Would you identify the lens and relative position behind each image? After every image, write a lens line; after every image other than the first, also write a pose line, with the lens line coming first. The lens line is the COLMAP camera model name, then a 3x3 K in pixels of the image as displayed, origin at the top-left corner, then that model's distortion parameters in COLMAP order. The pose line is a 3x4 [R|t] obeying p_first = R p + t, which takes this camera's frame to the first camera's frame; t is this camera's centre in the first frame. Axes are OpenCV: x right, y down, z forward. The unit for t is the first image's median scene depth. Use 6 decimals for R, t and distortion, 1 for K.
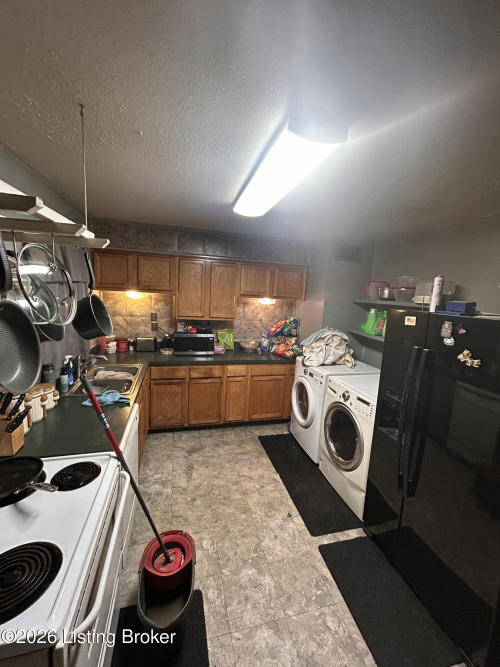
lens RADIAL K [[267.8, 0, 250.3], [0, 267.8, 333.3], [0, 0, 1]] dist [-0.001804, 0.000347]
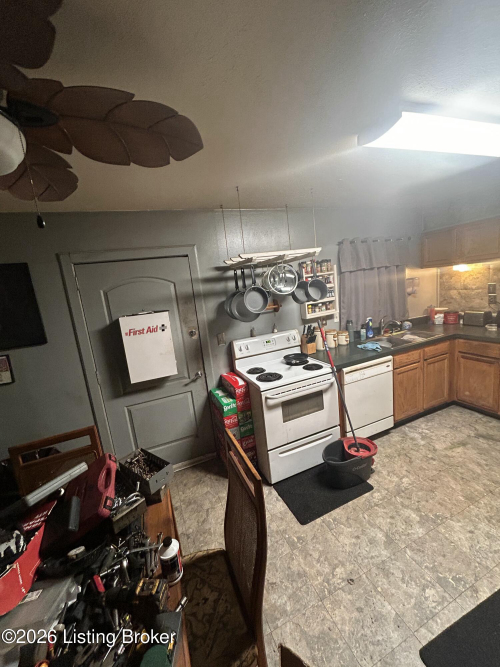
lens RADIAL K [[267.8, 0, 248.7], [0, 267.8, 330.4], [0, 0, 1]] dist [-0.001804, 0.000347]
pose [[0.115726, 0.099824, -0.988252, 0.522047], [-0.034673, 0.994737, 0.096419, 0.022591], [0.992676, 0.023108, 0.118578, 0.092399]]
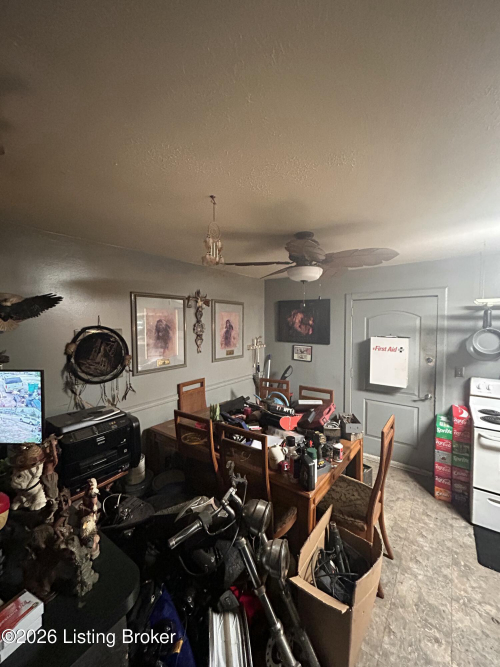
lens RADIAL K [[267.8, 0, 252.2], [0, 267.8, 332.1], [0, 0, 1]] dist [-0.001804, 0.000347]
pose [[-0.780331, -0.028527, -0.624716, 0.794546], [-0.138236, 0.982116, 0.127822, -0.018075], [0.609897, 0.186102, -0.770319, 0.350982]]
